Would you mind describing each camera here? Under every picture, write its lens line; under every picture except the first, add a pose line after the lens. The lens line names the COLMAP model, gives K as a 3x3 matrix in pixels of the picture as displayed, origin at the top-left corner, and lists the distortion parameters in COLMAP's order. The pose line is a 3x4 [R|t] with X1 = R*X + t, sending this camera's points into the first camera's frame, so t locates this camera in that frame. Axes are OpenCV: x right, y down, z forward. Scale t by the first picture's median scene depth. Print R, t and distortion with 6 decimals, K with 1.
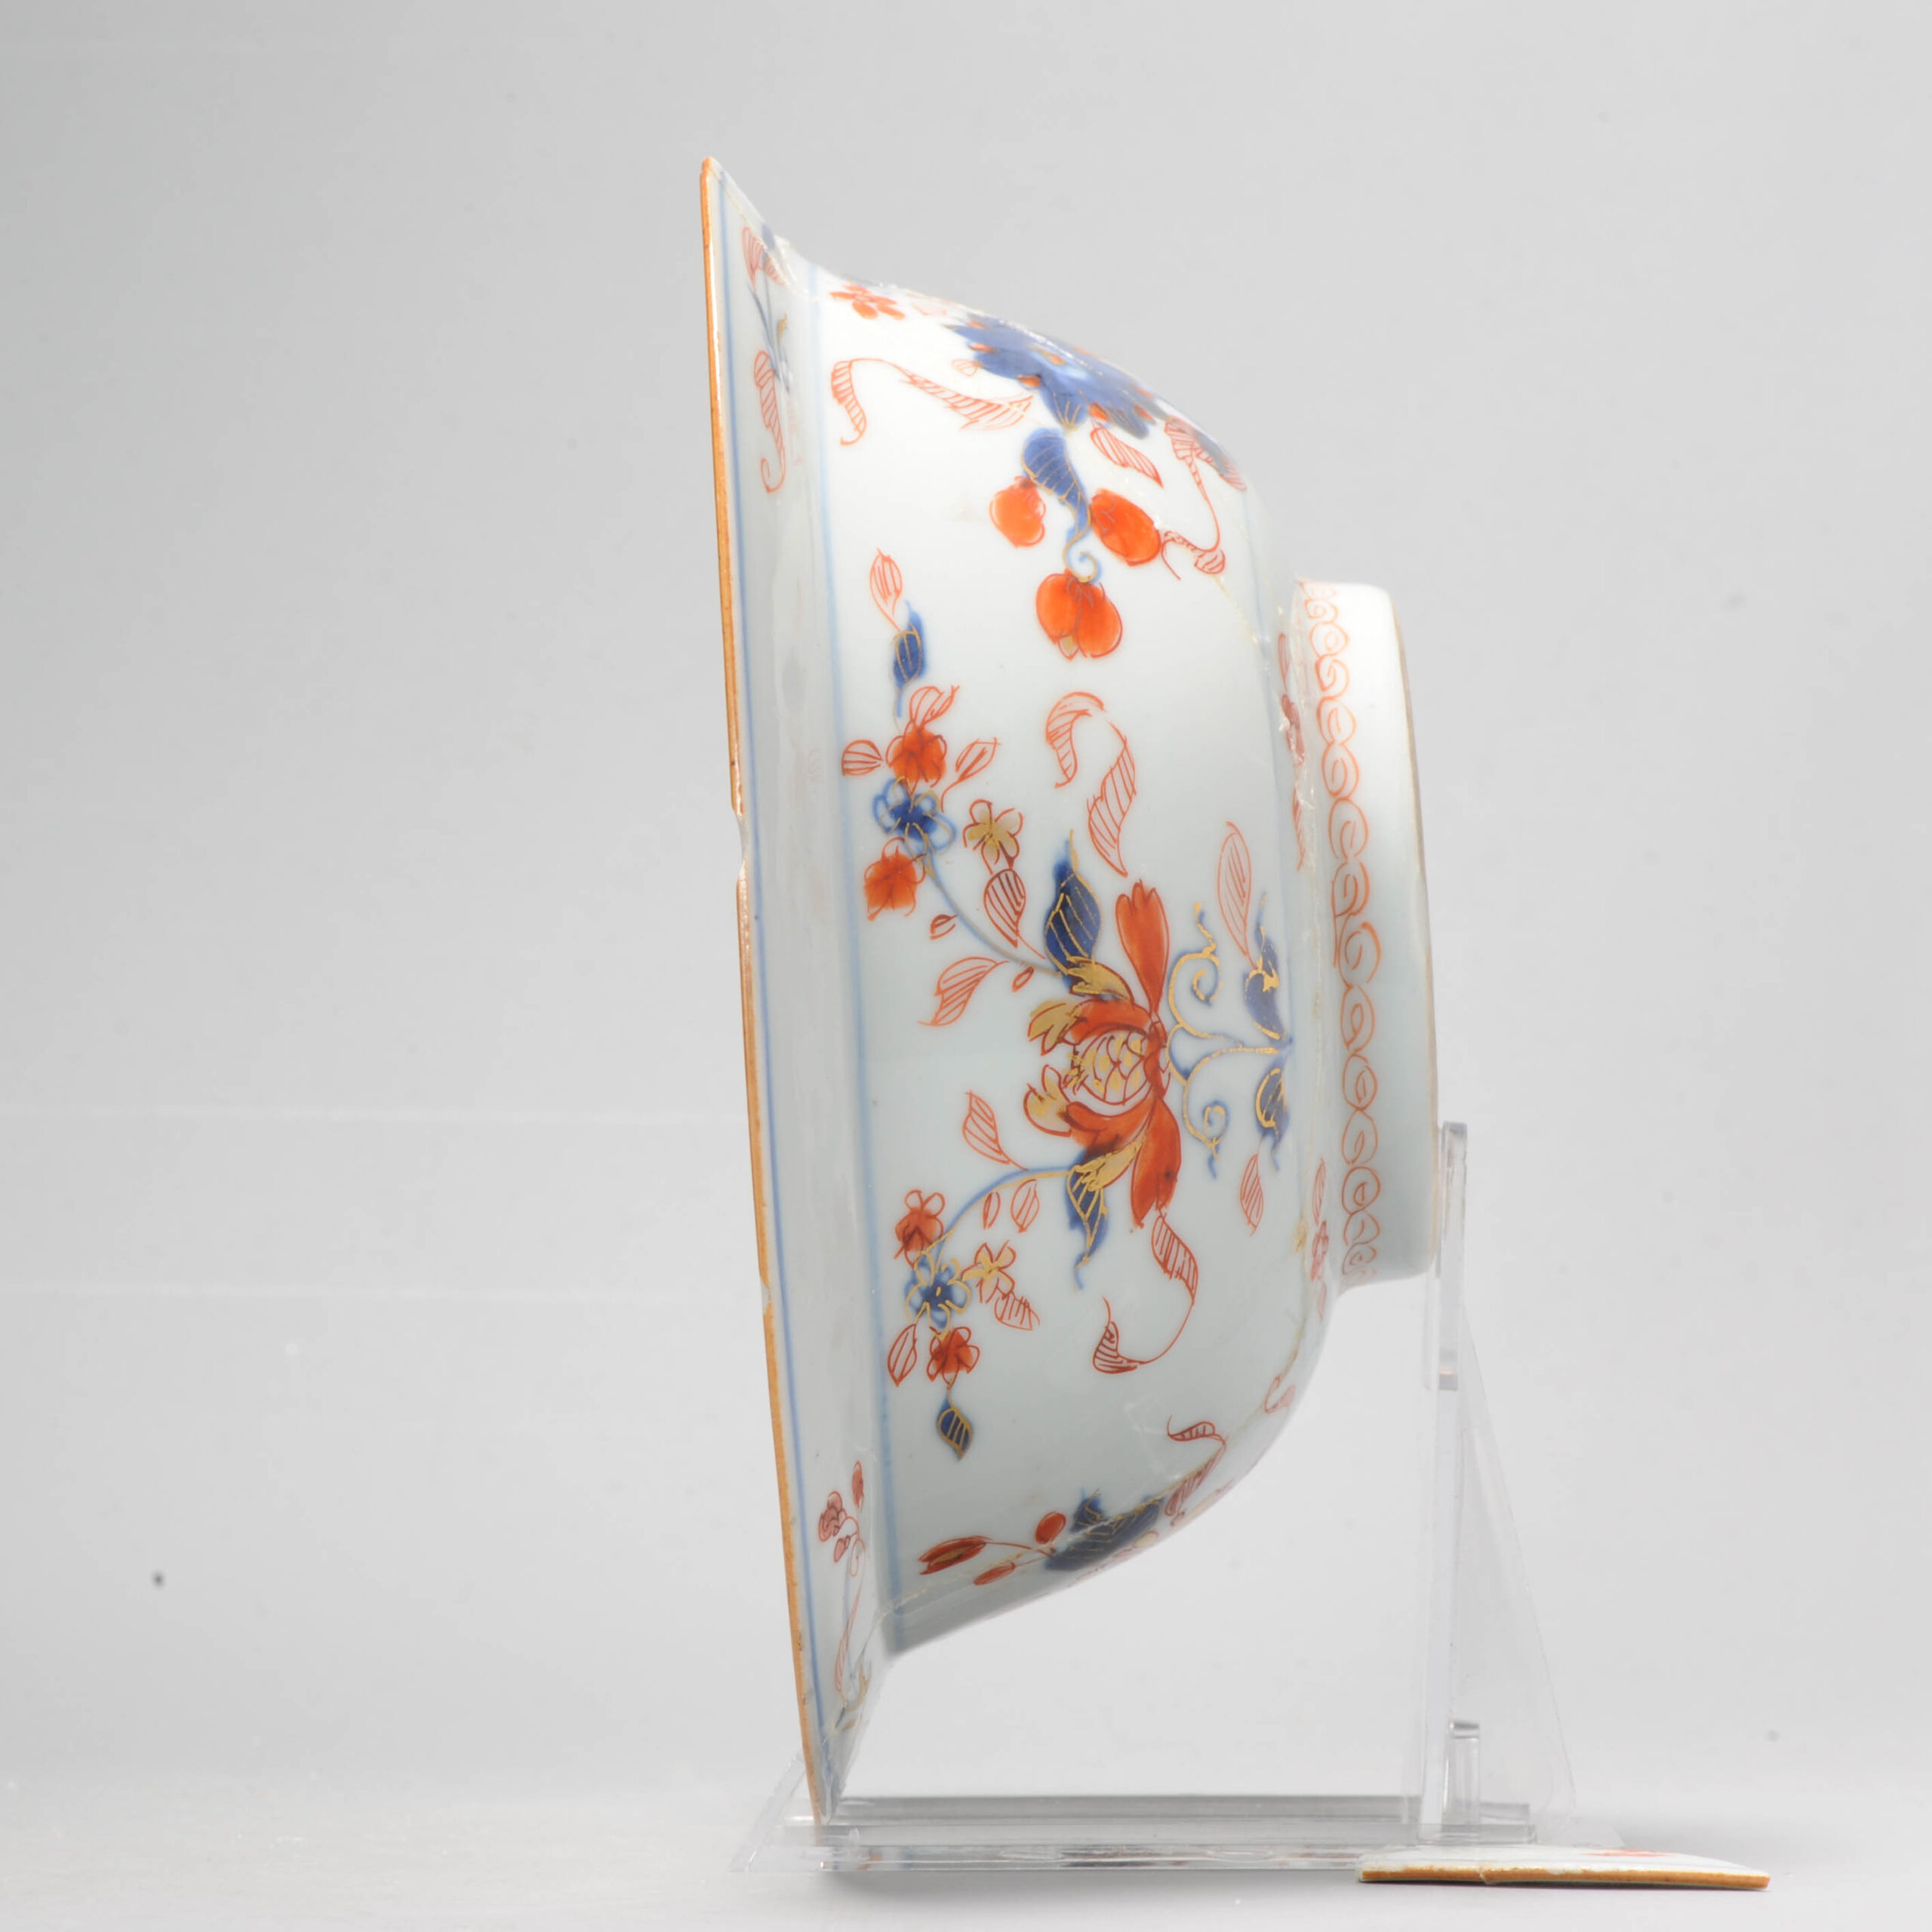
lens RADIAL K [[9348.1, 0, 963.8], [0, 9348.1, 961.9], [0, 0, 1]] dist [-0.161892, 0.000000]
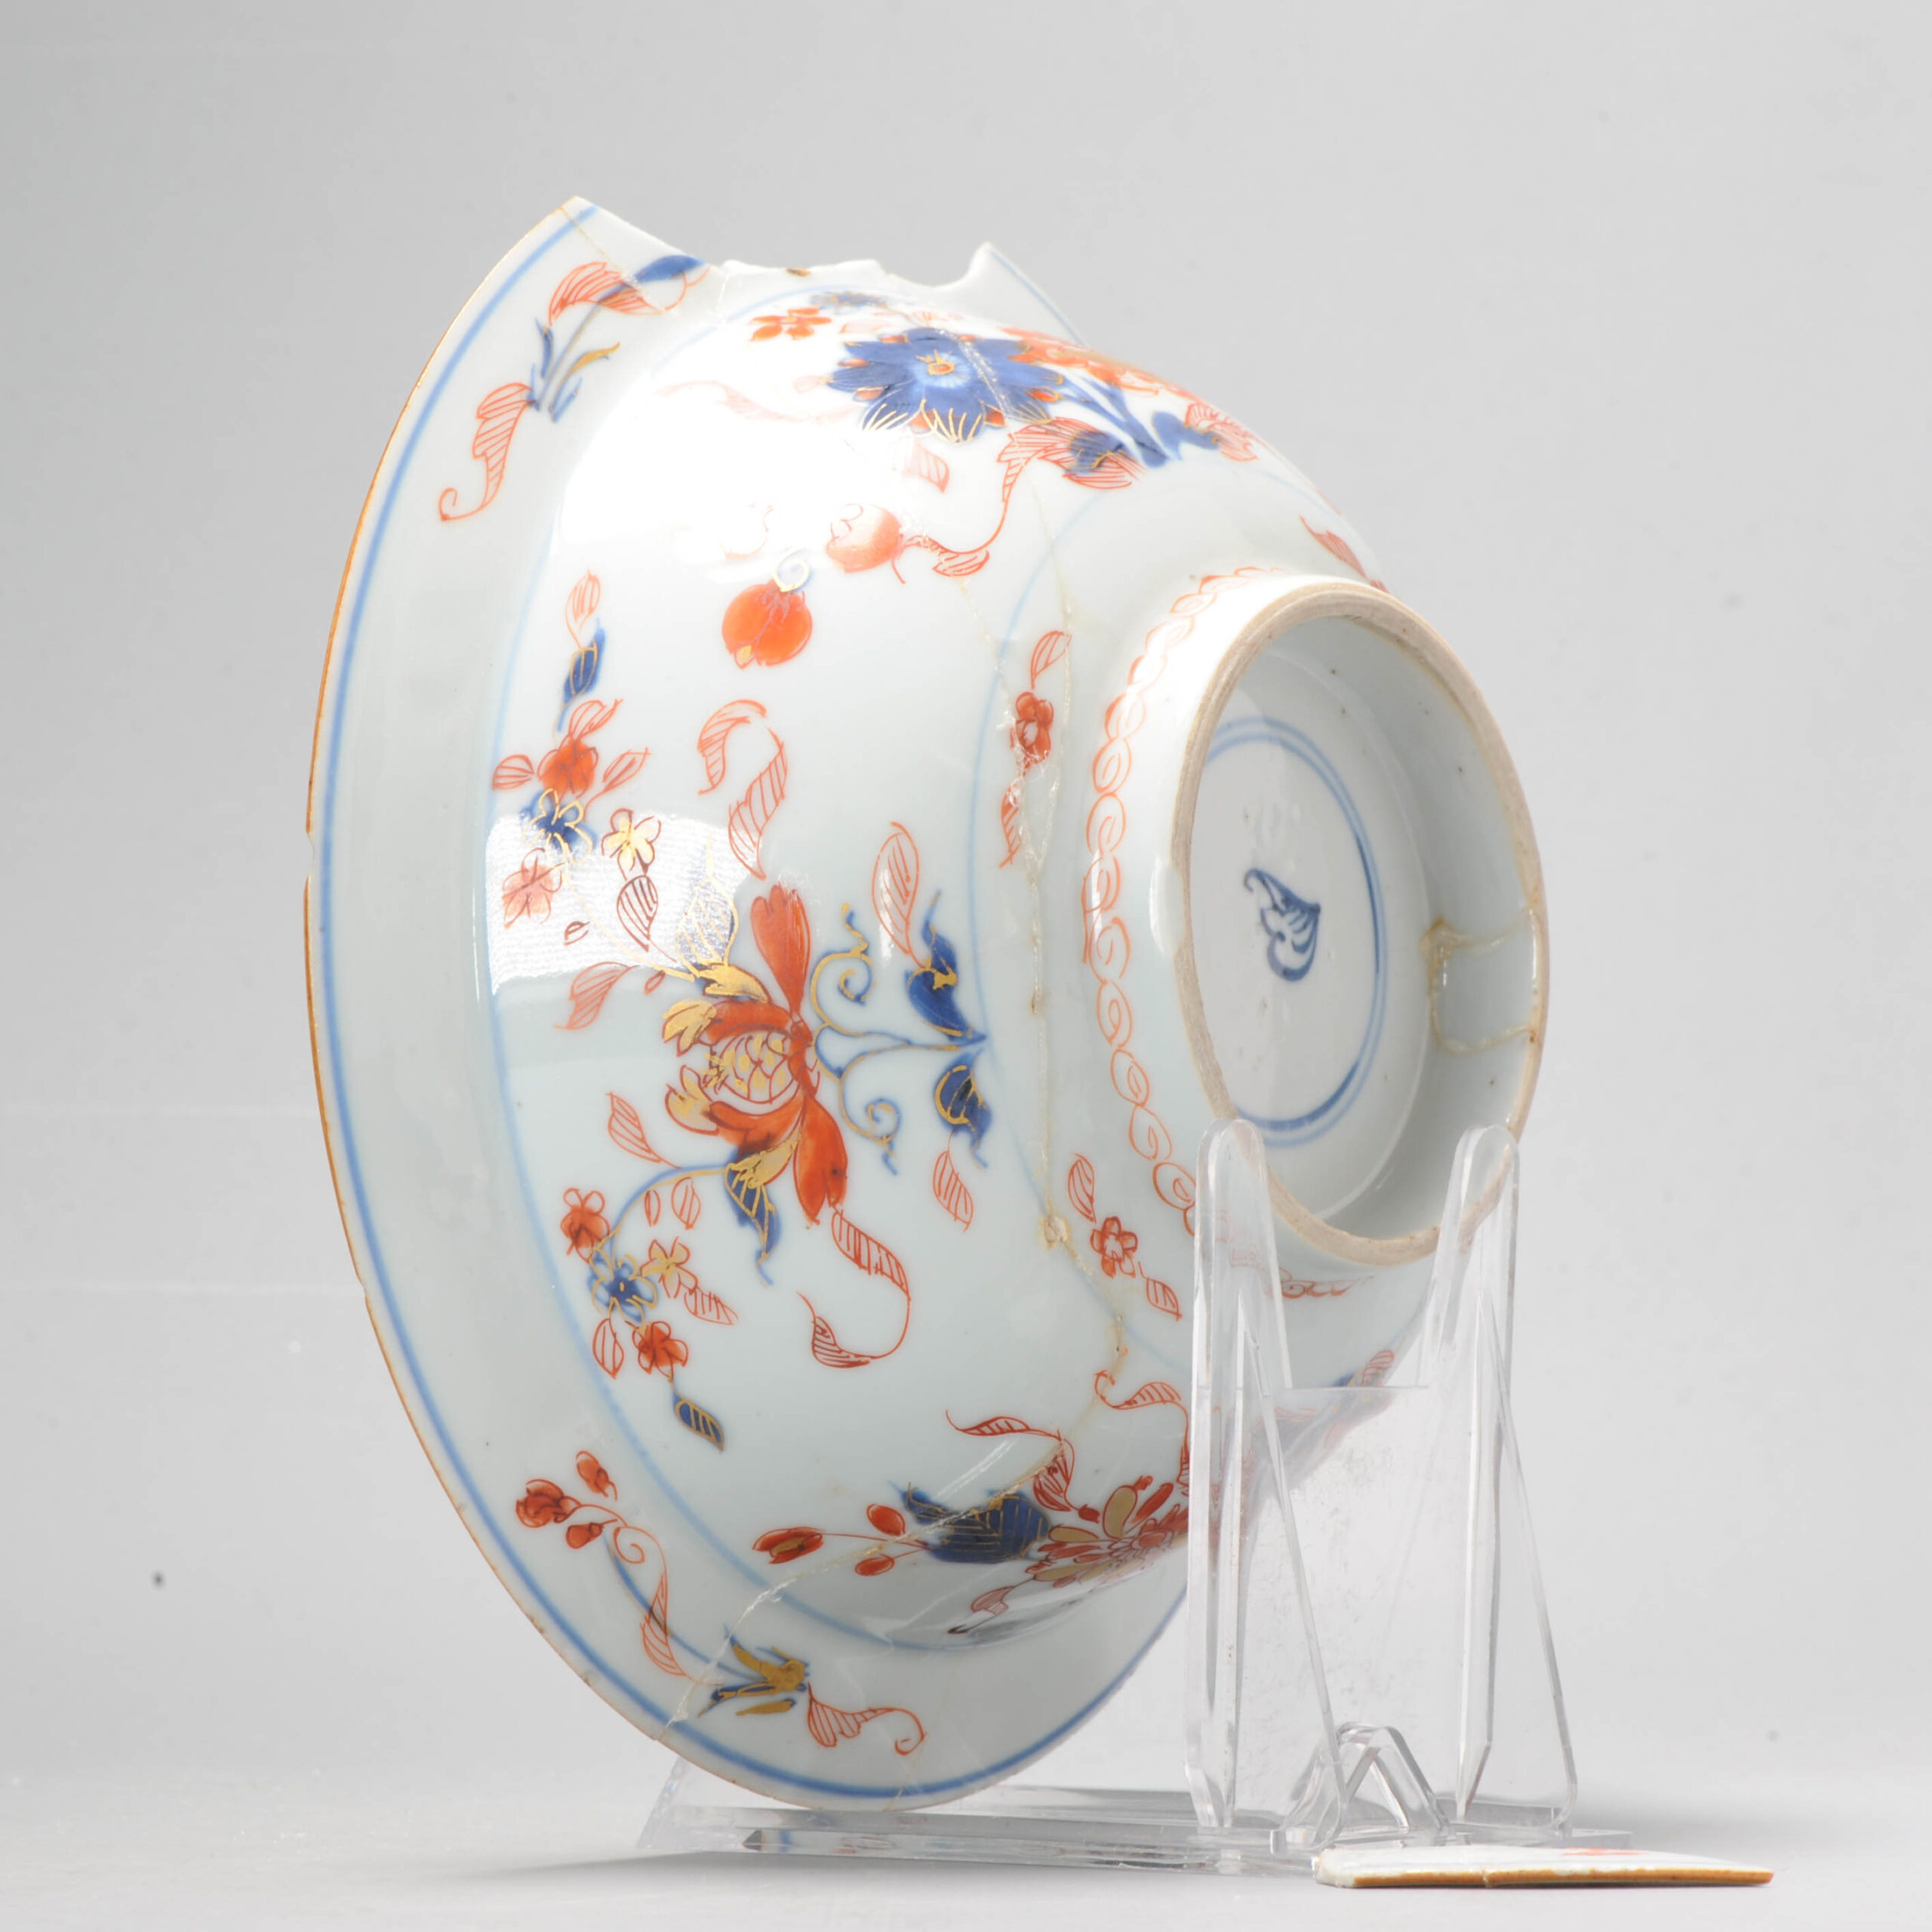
lens RADIAL K [[9348.1, 0, 962.4], [0, 9348.1, 966.5], [0, 0, 1]] dist [-0.161892, 0.000000]
pose [[0.812937, -0.021245, -0.581965, 0.626501], [0.019452, 0.999767, -0.009325, 0.010265], [0.582027, -0.003740, 0.813161, 0.183597]]
